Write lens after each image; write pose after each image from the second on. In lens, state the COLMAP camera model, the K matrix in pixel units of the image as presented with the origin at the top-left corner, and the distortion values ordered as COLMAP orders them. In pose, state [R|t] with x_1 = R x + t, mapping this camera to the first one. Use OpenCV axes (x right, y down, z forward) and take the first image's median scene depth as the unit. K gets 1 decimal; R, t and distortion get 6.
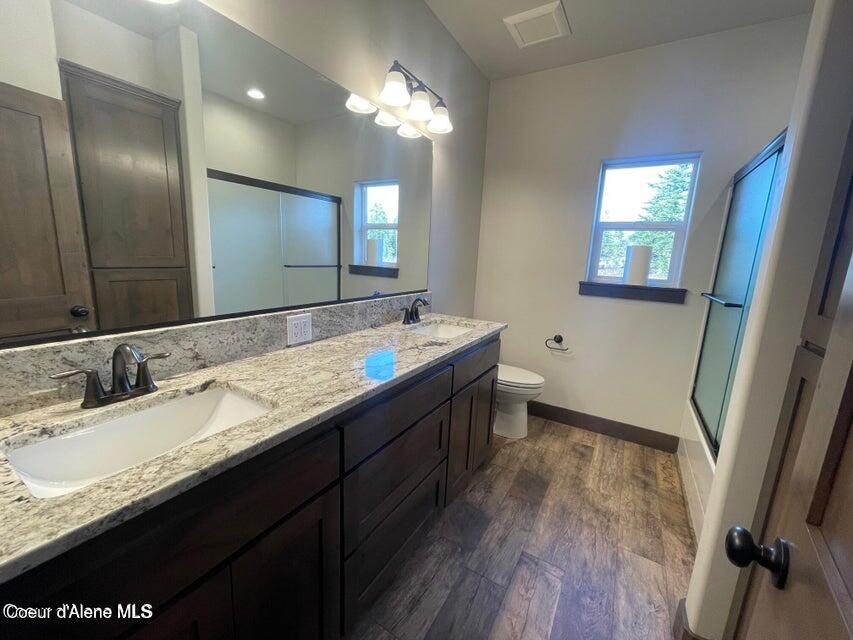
lens RADIAL K [[340.4, 0, 430.9], [0, 340.4, 320.7], [0, 0, 1]] dist [-0.003705, -0.000879]
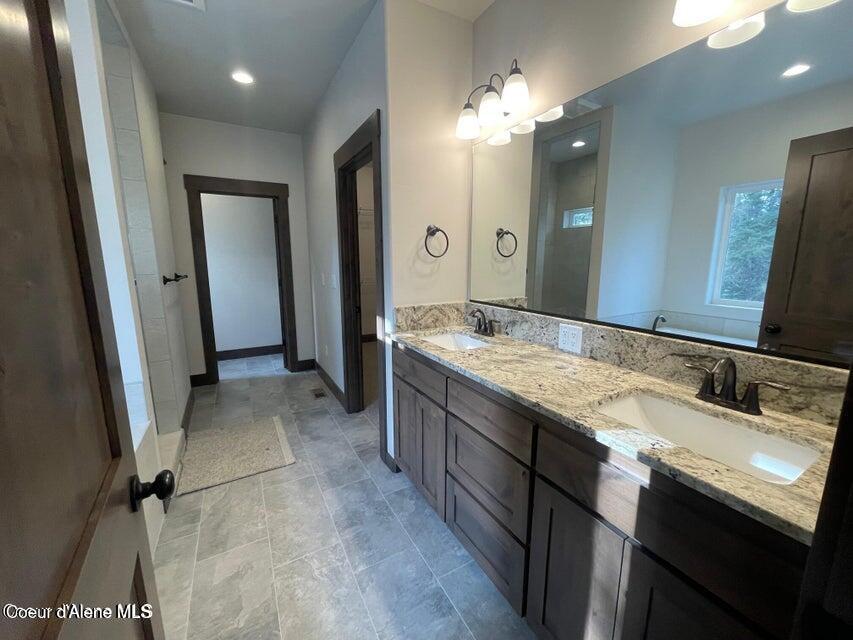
lens RADIAL K [[340.4, 0, 429.6], [0, 340.4, 319.9], [0, 0, 1]] dist [-0.003705, -0.000879]
pose [[-0.485576, 0.109452, -0.867316, 0.534292], [-0.175724, 0.959660, 0.219487, -0.122158], [0.856351, 0.258986, -0.446754, 0.597798]]
